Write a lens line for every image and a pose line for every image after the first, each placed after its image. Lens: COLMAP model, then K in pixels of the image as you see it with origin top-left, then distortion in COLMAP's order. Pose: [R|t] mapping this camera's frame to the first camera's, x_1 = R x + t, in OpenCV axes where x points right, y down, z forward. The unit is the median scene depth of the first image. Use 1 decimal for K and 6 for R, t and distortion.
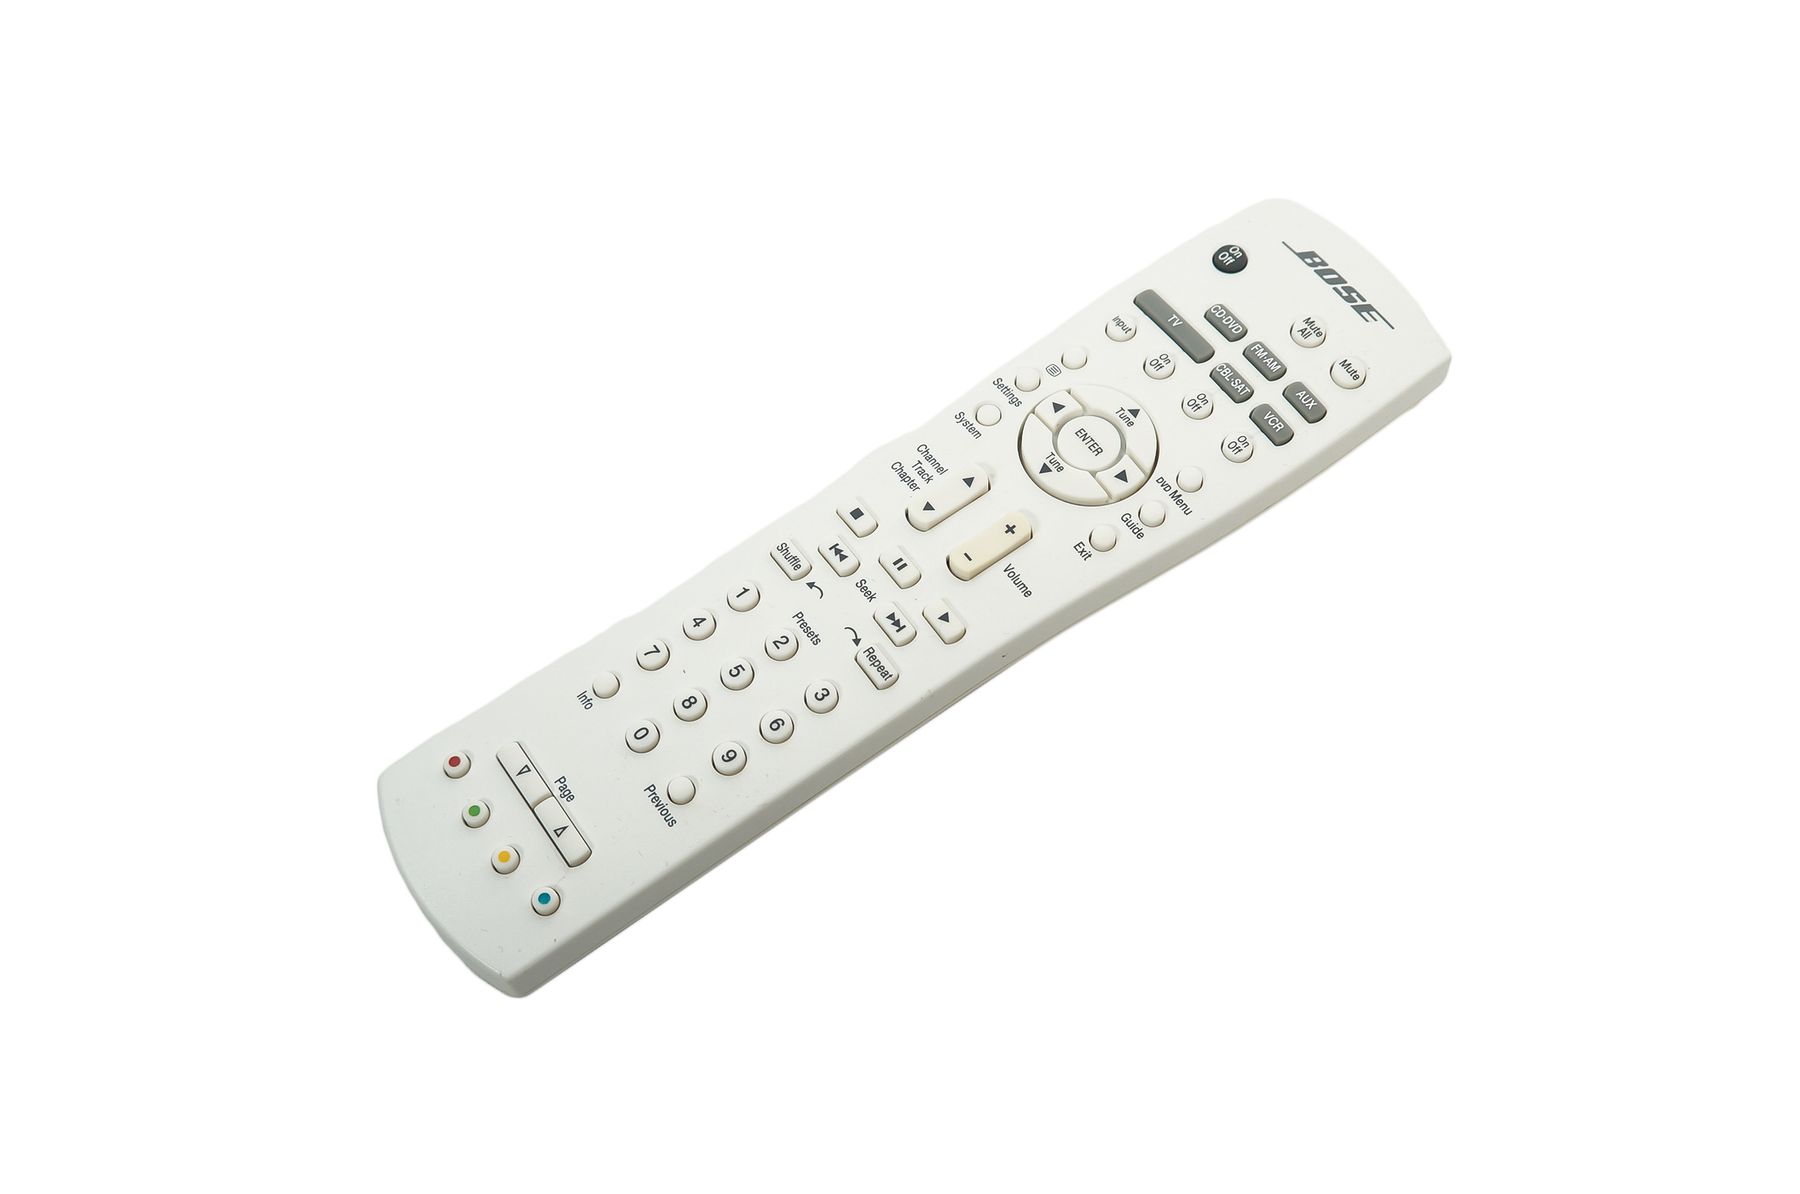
lens RADIAL K [[1755.3, 0, 902.6], [0, 1755.3, 599.4], [0, 0, 1]] dist [-0.072615, 0.000000]
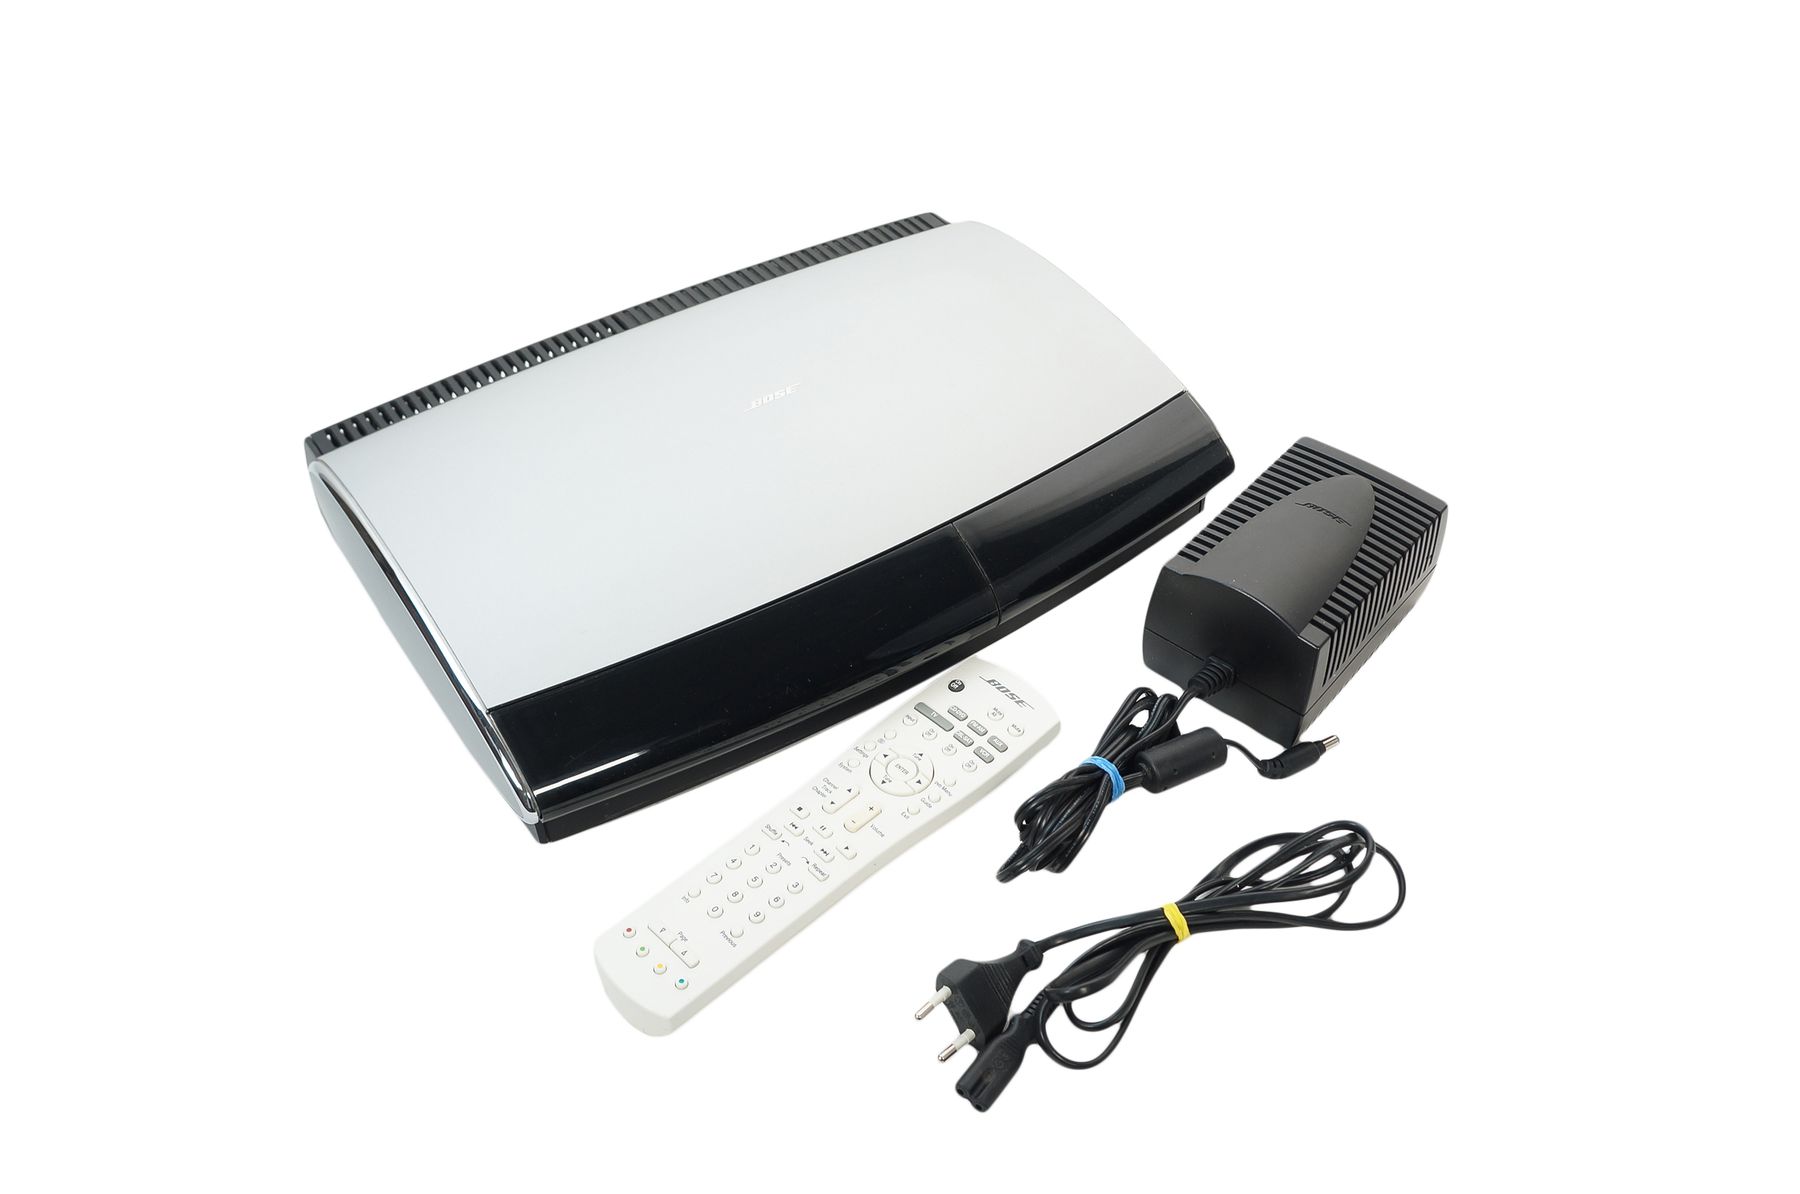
lens RADIAL K [[1639.0, 0, 899.9], [0, 1639.0, 597.1], [0, 0, 1]] dist [0.104722, -0.002914]
pose [[0.986600, -0.067899, 0.148357, -0.187954], [0.111618, 0.944101, -0.310186, 0.348255], [-0.119002, 0.322589, 0.939029, -1.002120]]
